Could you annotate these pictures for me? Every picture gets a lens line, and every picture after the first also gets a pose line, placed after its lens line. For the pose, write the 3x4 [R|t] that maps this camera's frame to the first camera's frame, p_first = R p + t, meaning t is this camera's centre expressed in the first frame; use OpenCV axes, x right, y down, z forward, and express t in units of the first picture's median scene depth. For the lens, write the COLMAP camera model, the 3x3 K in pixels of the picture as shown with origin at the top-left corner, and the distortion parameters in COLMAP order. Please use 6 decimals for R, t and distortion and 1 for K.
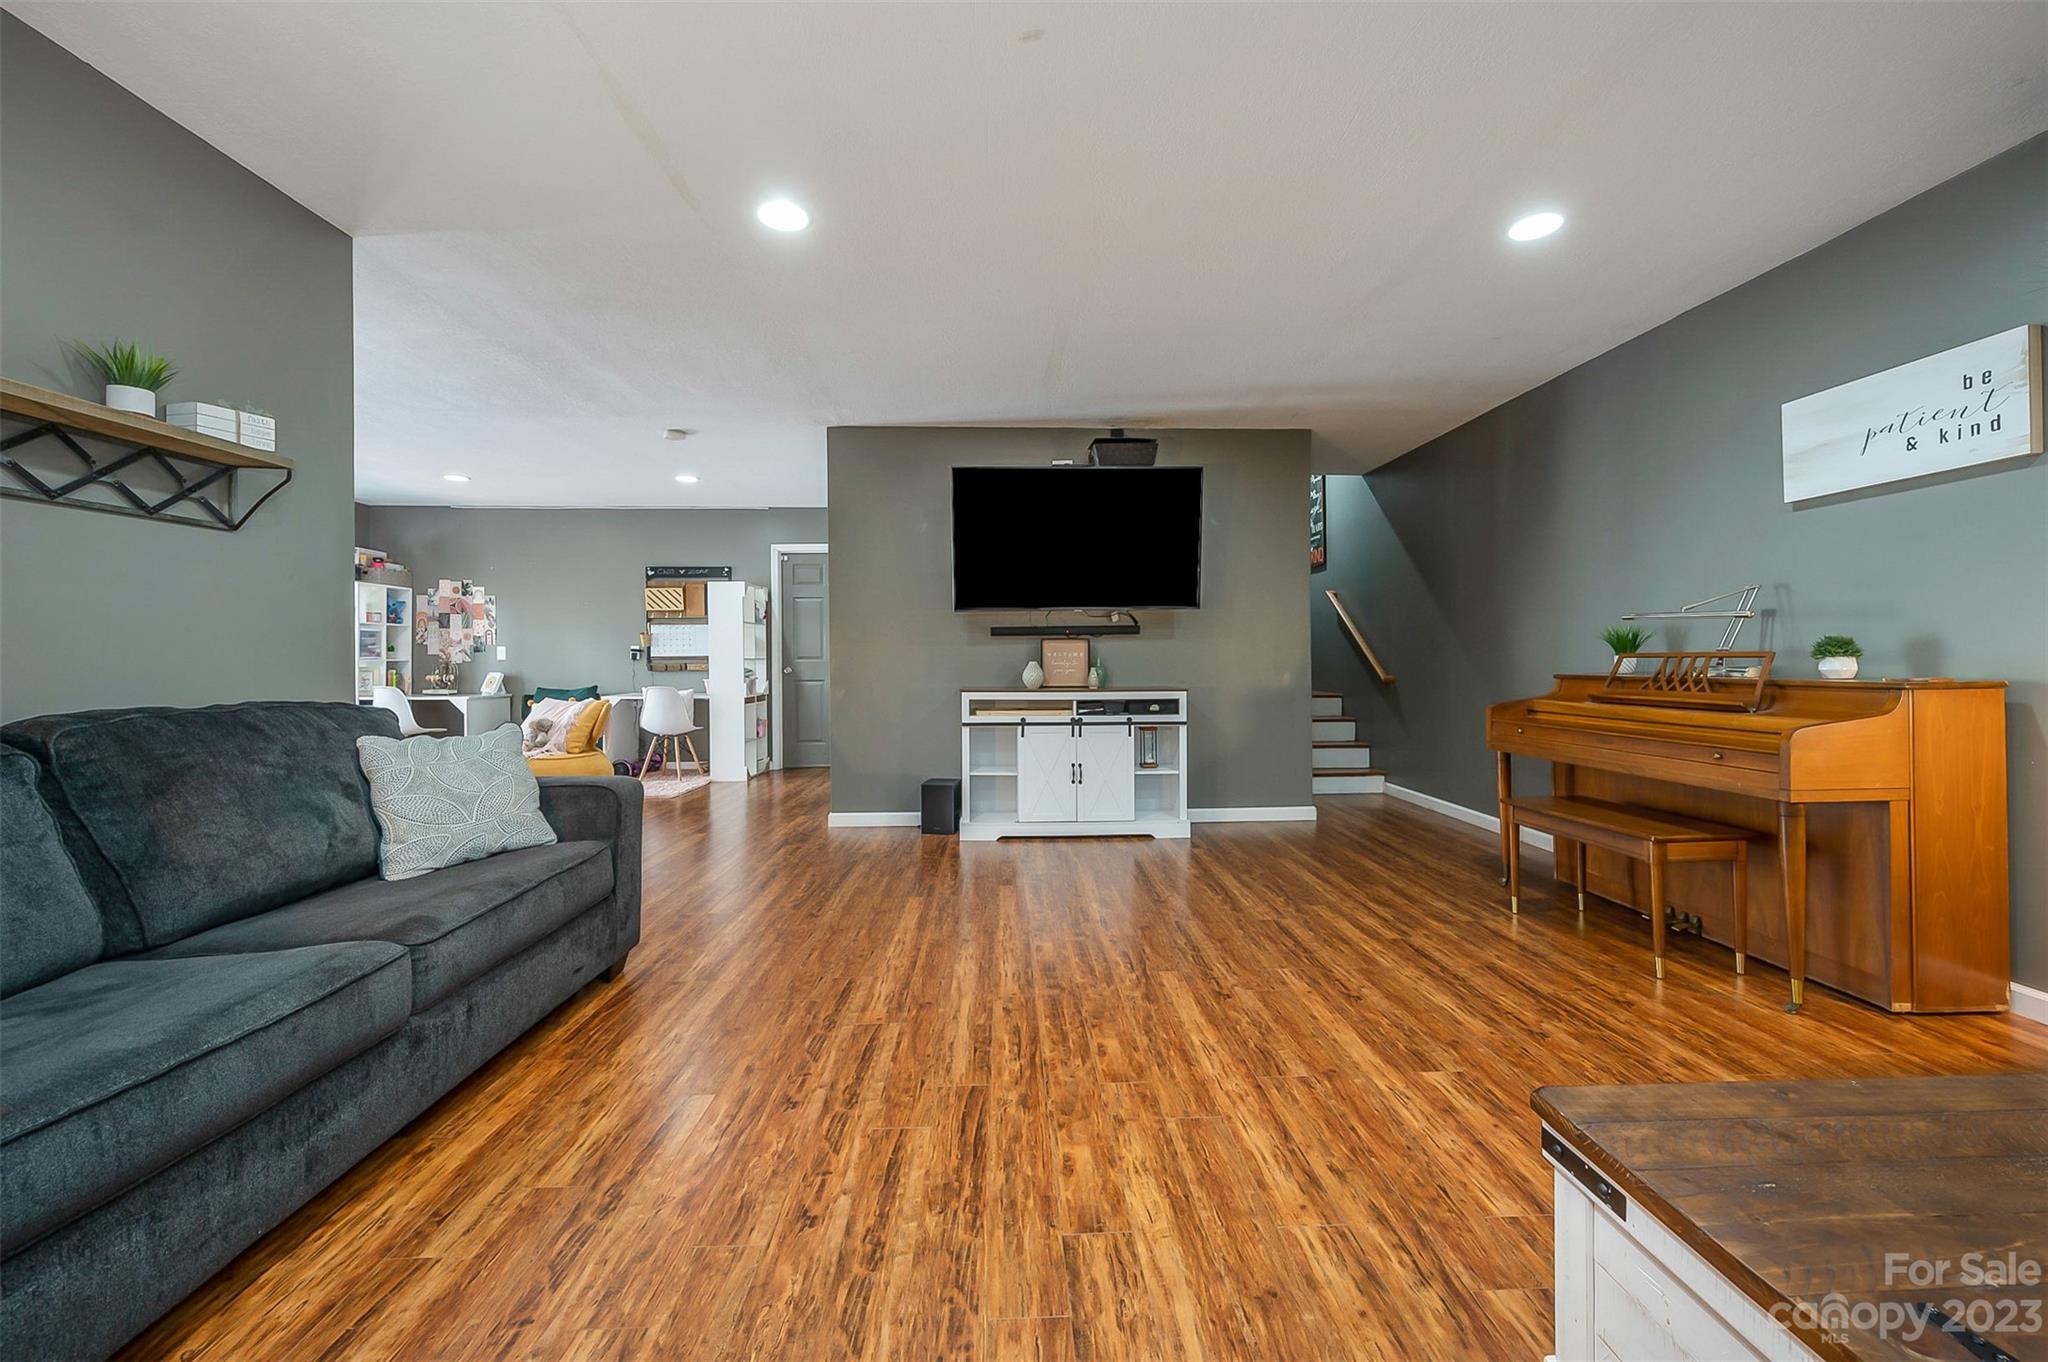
lens RADIAL K [[817.8, 0, 1029.9], [0, 817.8, 674.6], [0, 0, 1]] dist [0.000063, -0.000059]
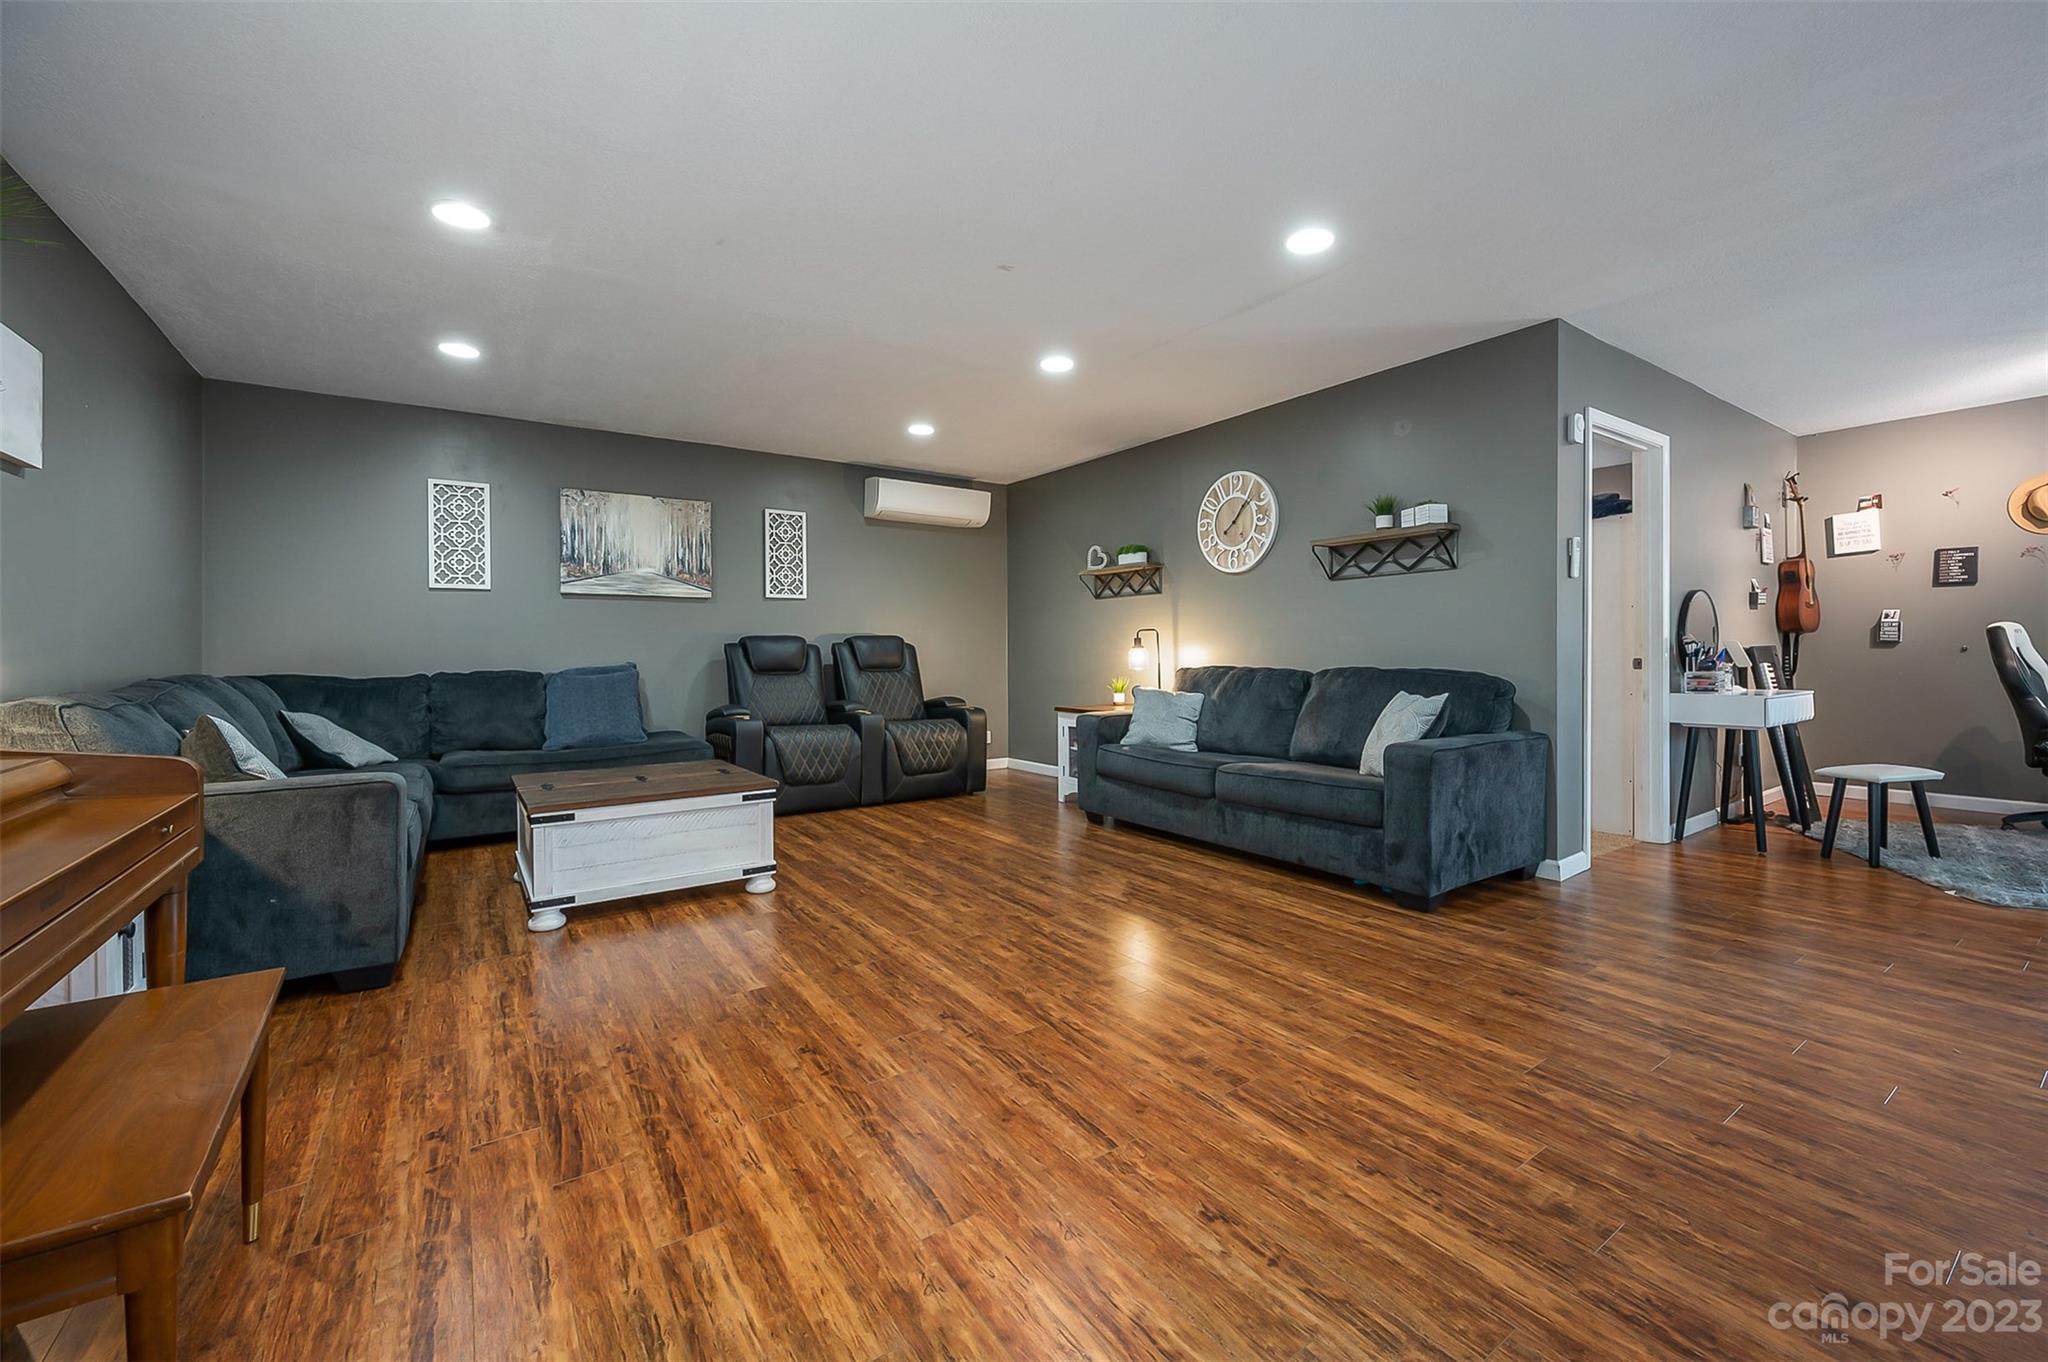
lens RADIAL K [[817.8, 0, 1029.9], [0, 817.8, 674.6], [0, 0, 1]] dist [0.000063, -0.000059]
pose [[-0.838916, 0.026321, -0.543624, 0.284819], [-0.000950, 0.998758, 0.049823, -0.015925], [0.544260, 0.042314, -0.837849, 0.791517]]
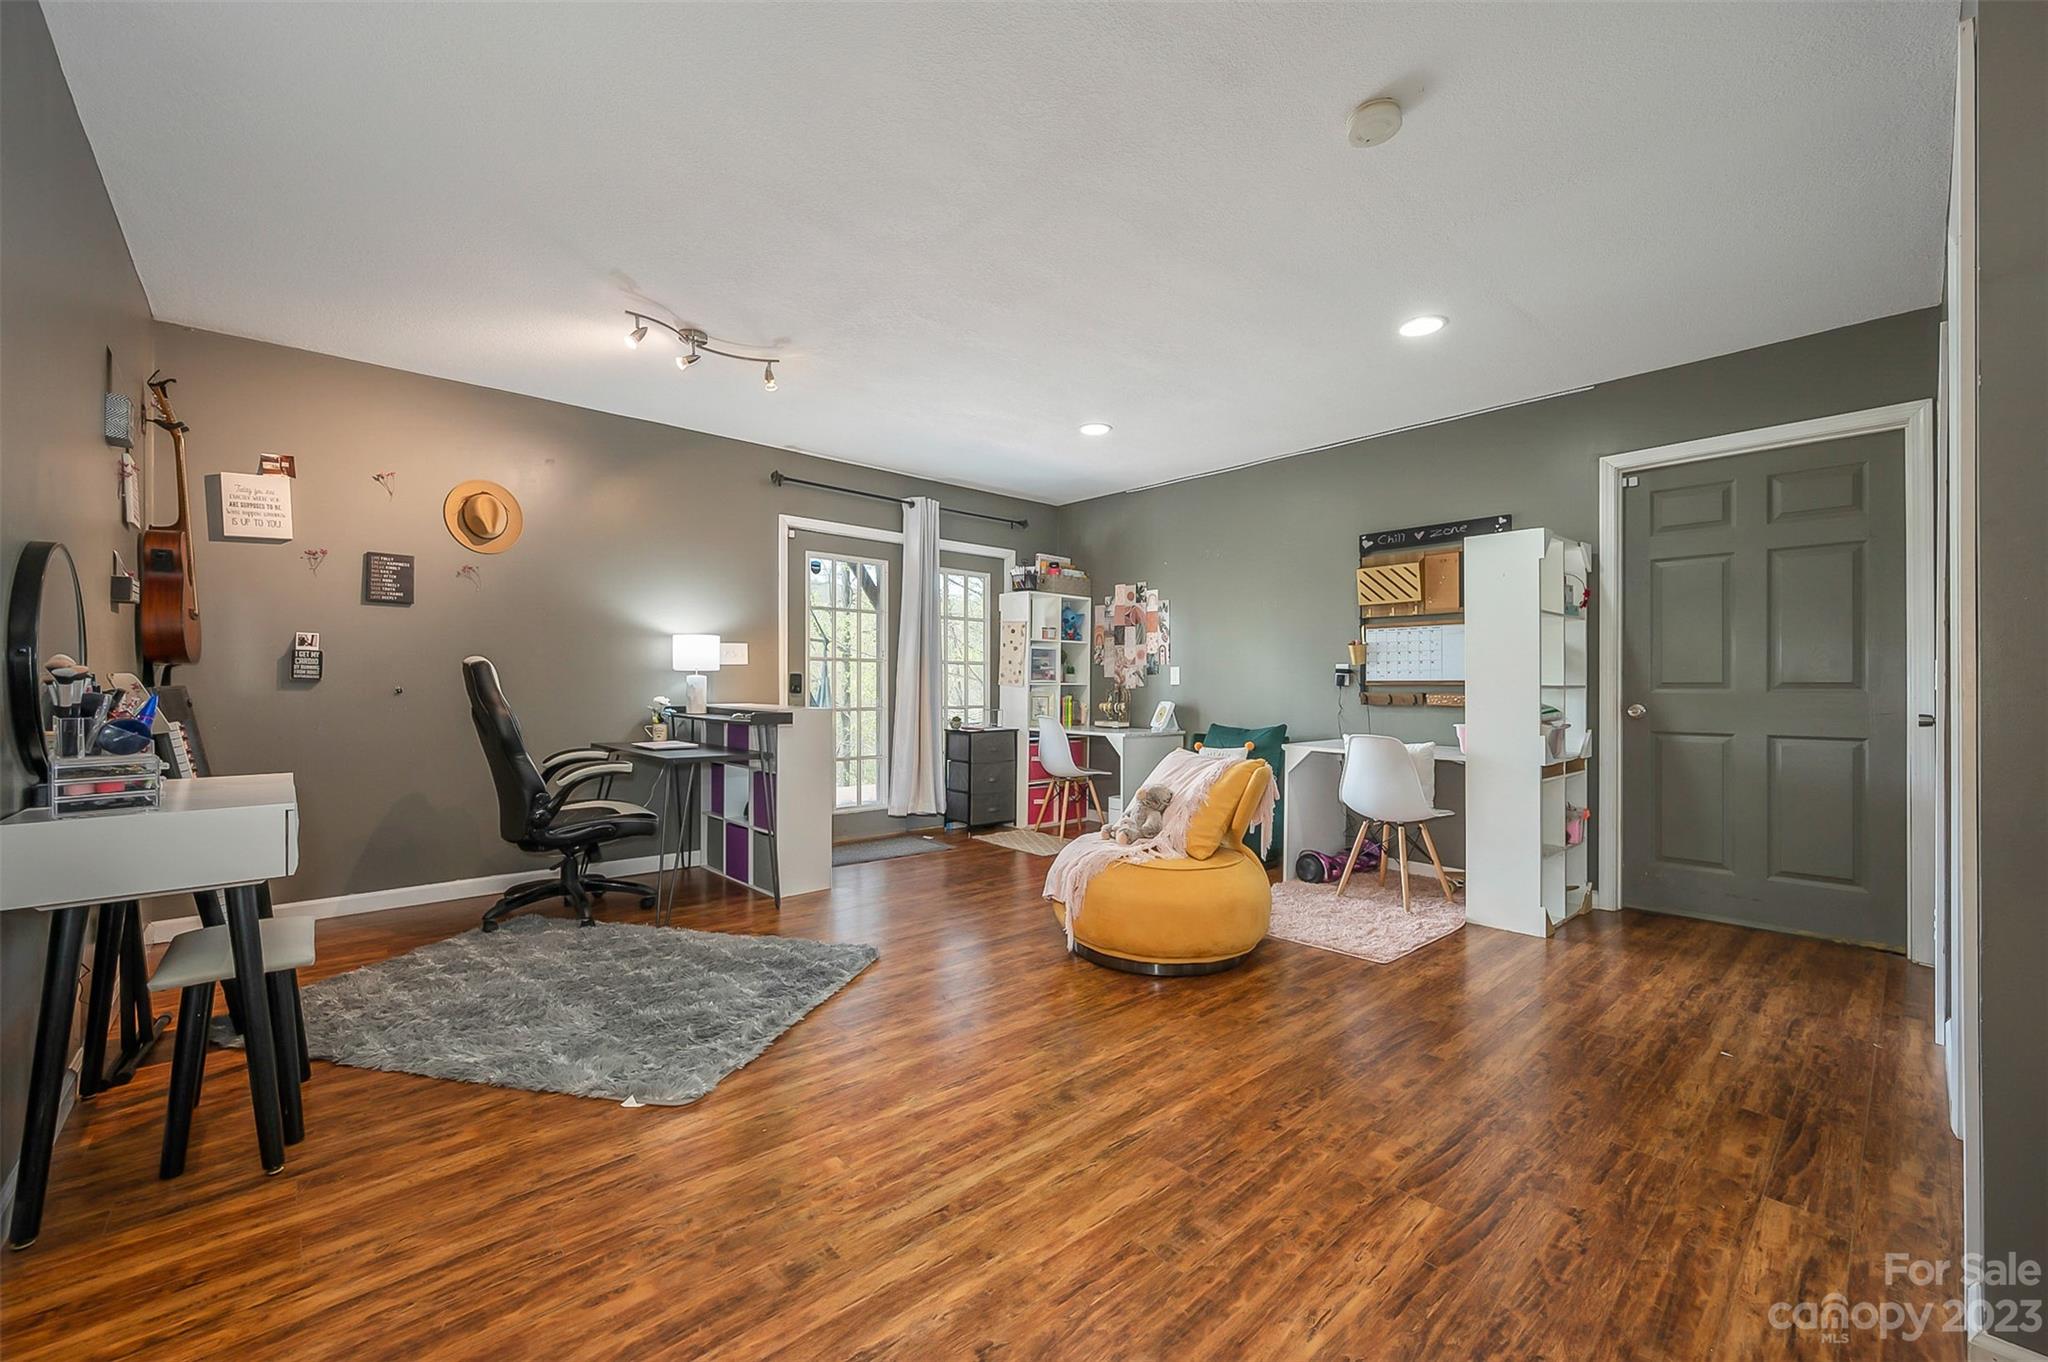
lens RADIAL K [[817.8, 0, 1029.9], [0, 817.8, 674.6], [0, 0, 1]] dist [0.000063, -0.000059]
pose [[0.643600, -0.002151, -0.765359, -0.214572], [-0.022537, 0.999509, -0.021761, -0.010832], [0.765030, 0.031254, 0.643236, 0.563797]]
